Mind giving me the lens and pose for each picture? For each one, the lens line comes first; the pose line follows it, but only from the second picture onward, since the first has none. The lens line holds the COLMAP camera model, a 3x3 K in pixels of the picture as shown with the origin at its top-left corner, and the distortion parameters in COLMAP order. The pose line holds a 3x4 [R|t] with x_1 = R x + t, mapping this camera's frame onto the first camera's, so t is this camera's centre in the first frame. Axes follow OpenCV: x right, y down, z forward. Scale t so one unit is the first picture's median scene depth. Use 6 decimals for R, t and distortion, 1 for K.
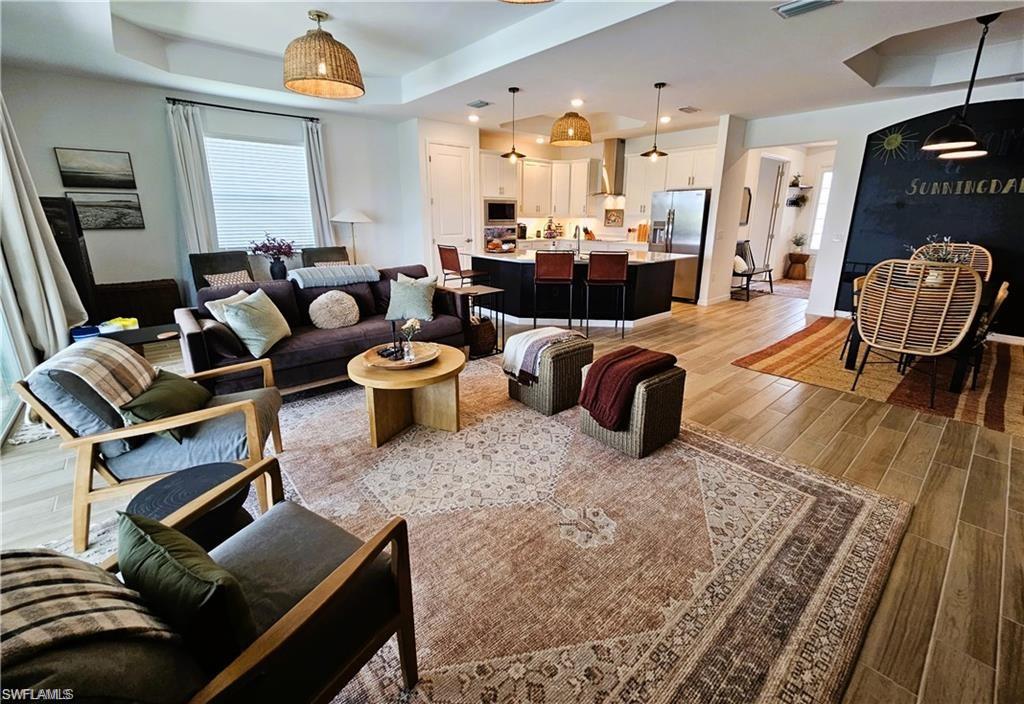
lens RADIAL K [[433.6, 0, 512.4], [0, 433.6, 332.3], [0, 0, 1]] dist [-0.003602, -0.000114]
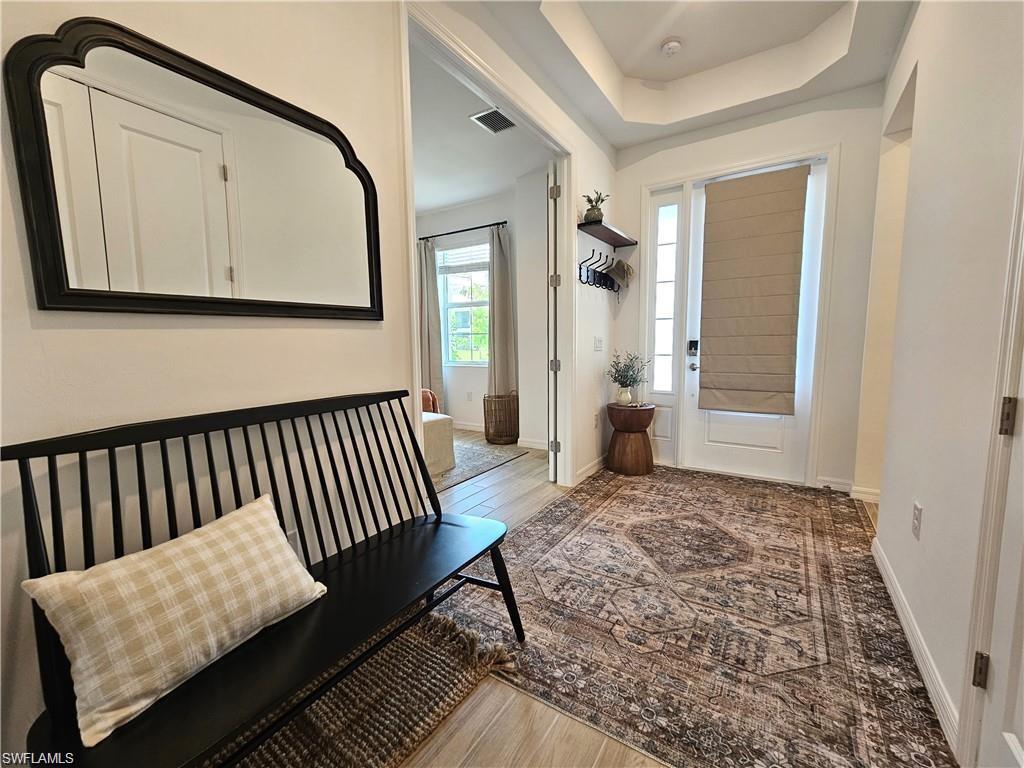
lens RADIAL K [[425.9, 0, 512.0], [0, 425.9, 386.3], [0, 0, 1]] dist [-0.000309, -0.000457]
pose [[0.960783, -0.043439, 0.273876, 0.461597], [0.086236, 0.985486, -0.146219, -0.153535], [-0.263550, 0.164103, 0.950585, 0.668565]]
